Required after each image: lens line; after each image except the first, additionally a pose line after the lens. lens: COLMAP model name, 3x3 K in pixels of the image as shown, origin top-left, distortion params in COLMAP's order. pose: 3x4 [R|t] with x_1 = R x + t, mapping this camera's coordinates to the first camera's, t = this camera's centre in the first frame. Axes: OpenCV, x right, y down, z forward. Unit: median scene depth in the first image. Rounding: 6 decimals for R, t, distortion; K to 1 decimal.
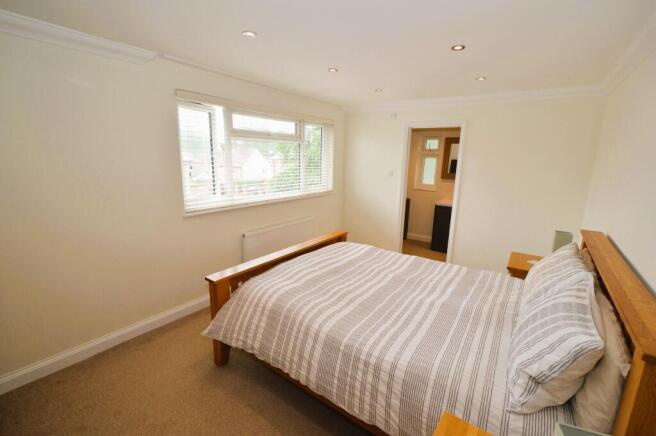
lens RADIAL K [[291.8, 0, 328.0], [0, 291.8, 218.0], [0, 0, 1]] dist [0.000137, 0.000352]
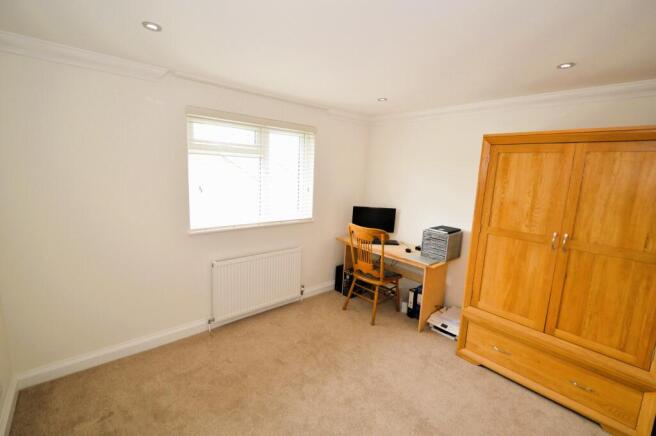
lens RADIAL K [[268.3, 0, 328.0], [0, 268.3, 218.0], [0, 0, 1]] dist [0.017574, -0.000062]
pose [[0.958627, 0.055034, -0.279295, 0.244726], [-0.071022, 0.996346, -0.047443, -0.063986], [0.275663, 0.065317, 0.959033, 0.328161]]
